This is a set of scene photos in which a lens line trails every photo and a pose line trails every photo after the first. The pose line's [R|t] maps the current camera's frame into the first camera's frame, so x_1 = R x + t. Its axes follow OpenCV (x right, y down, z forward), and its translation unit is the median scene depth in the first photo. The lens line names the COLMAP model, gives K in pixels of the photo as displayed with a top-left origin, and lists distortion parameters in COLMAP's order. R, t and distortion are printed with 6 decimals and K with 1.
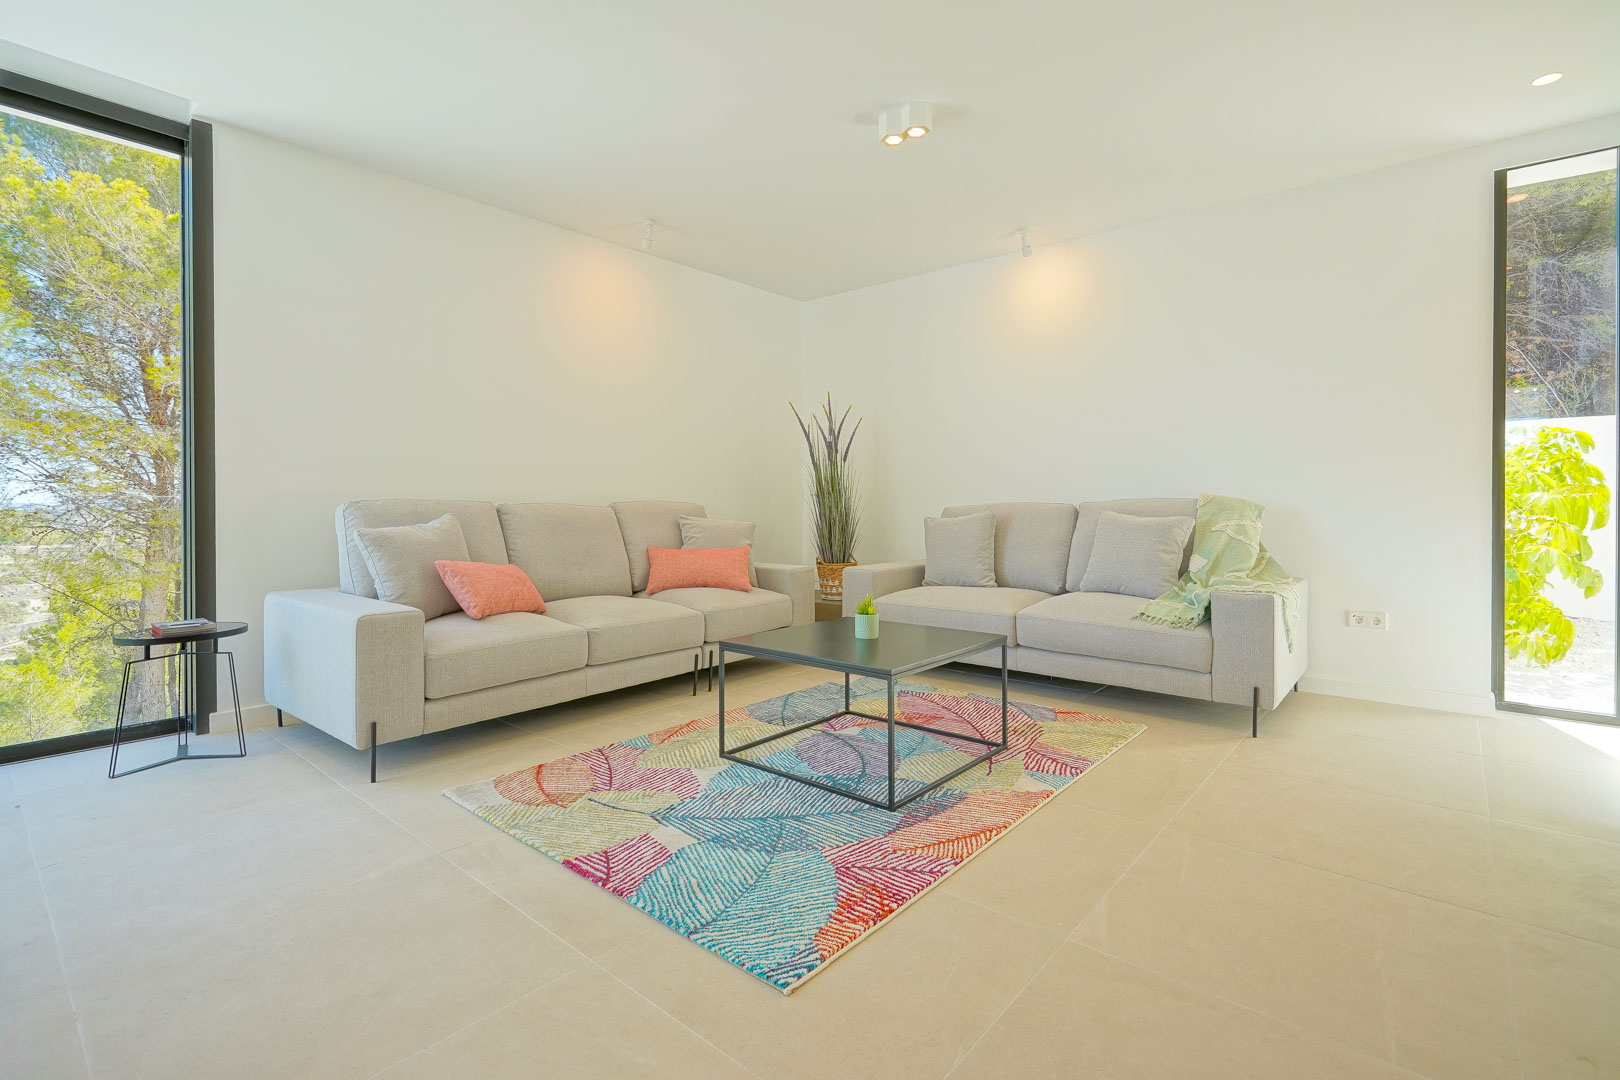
lens RADIAL K [[747.3, 0, 791.7], [0, 747.3, 497.5], [0, 0, 1]] dist [0.005919, 0.001503]
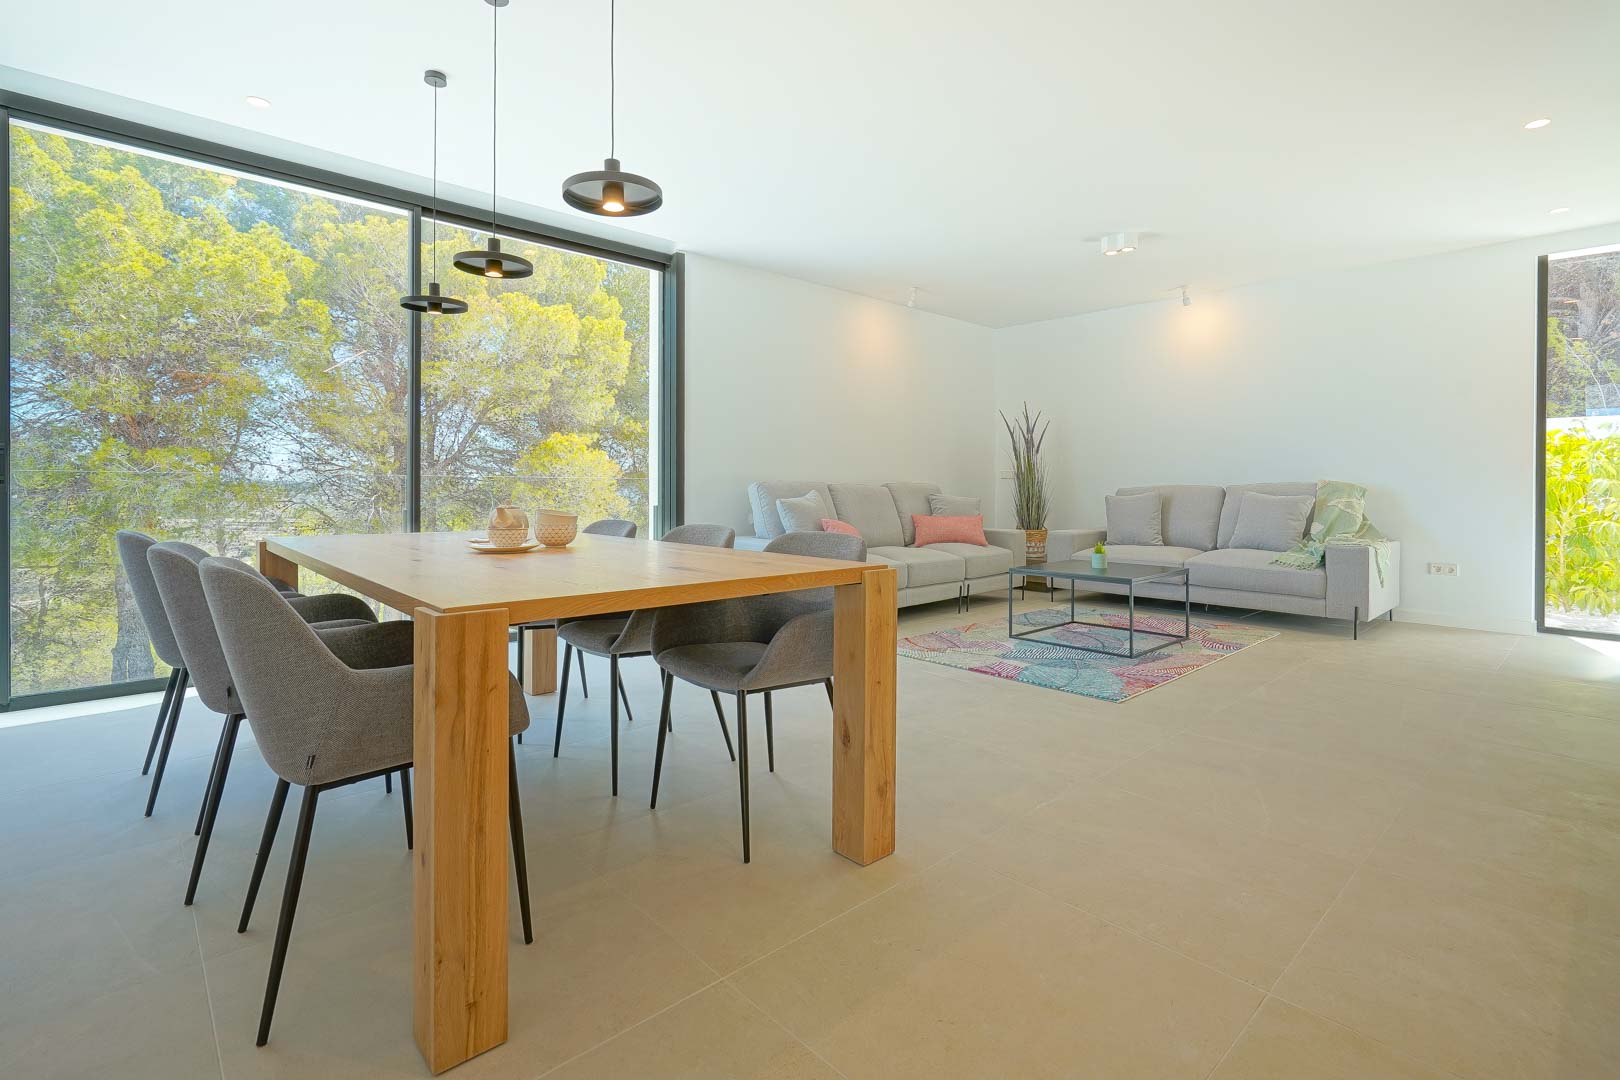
lens RADIAL K [[747.3, 0, 820.5], [0, 747.3, 478.1], [0, 0, 1]] dist [0.005919, 0.001503]
pose [[0.995506, 0.004192, -0.094608, -0.273325], [-0.004005, 0.999990, 0.002162, -0.007332], [0.094616, -0.001773, 0.995512, -0.527350]]
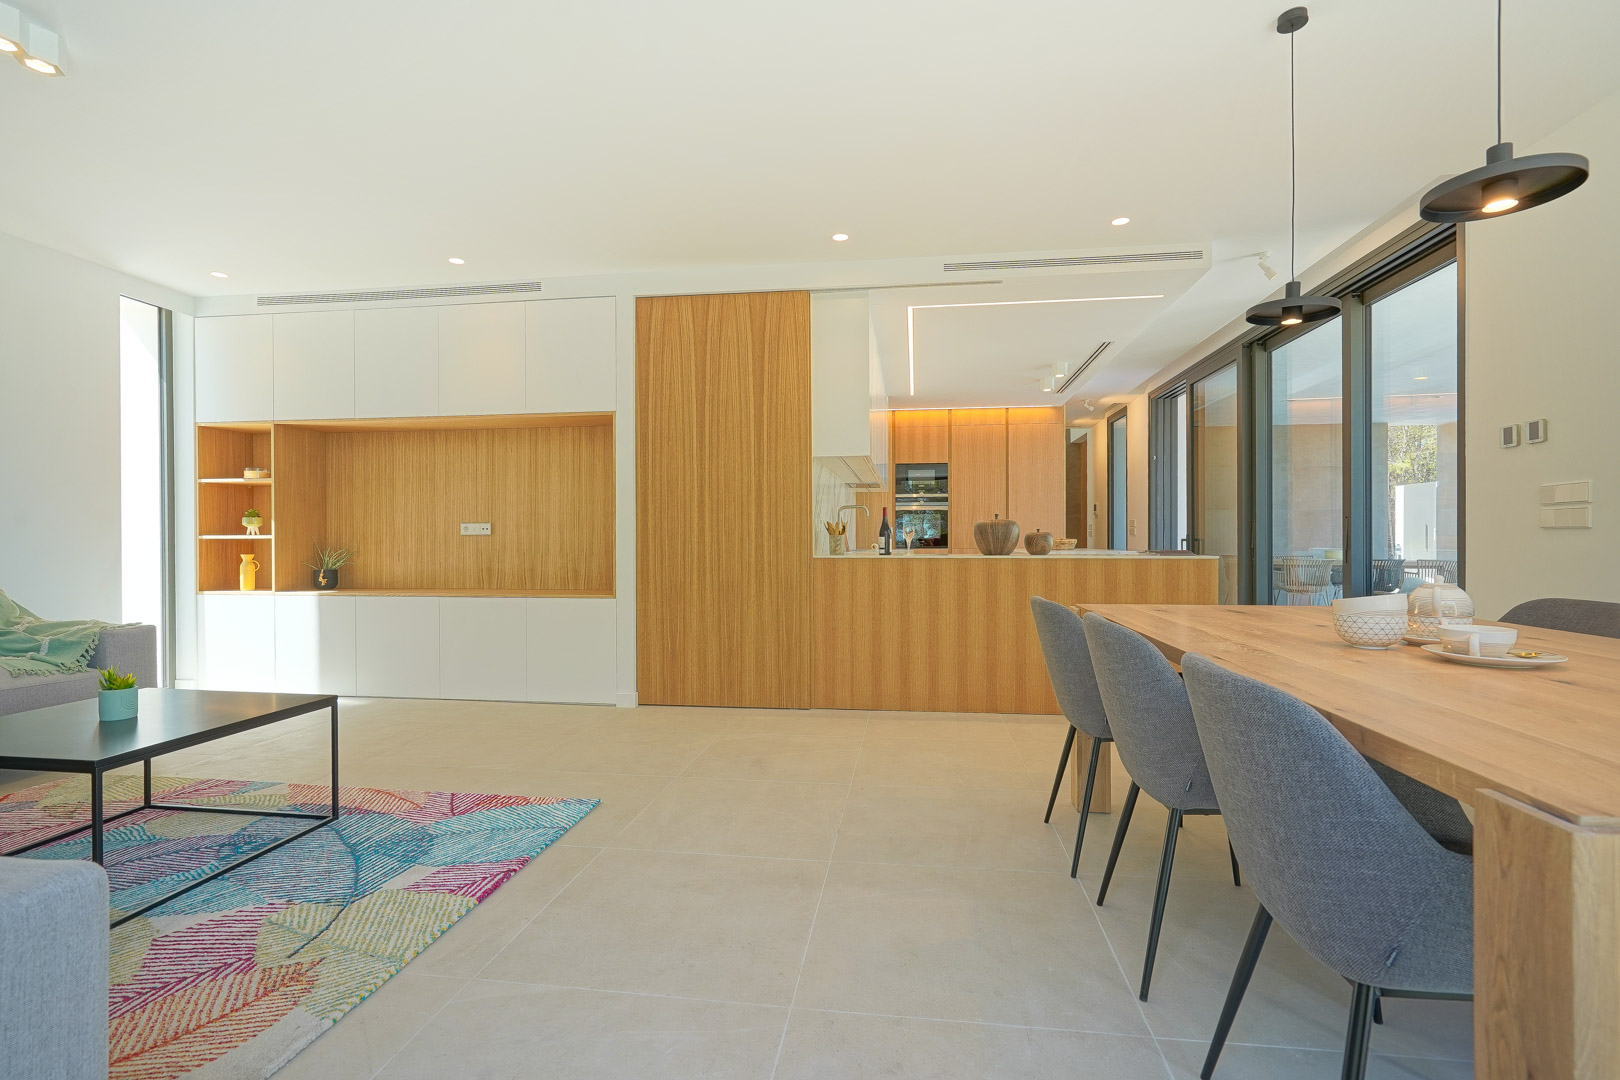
lens RADIAL K [[747.3, 0, 809.9], [0, 747.3, 541.1], [0, 0, 1]] dist [0.005919, 0.001503]
pose [[-0.547256, 0.001193, 0.836965, -0.805123], [-0.000997, 0.999997, -0.002077, -0.002483], [-0.836965, -0.001971, -0.547253, 0.674650]]
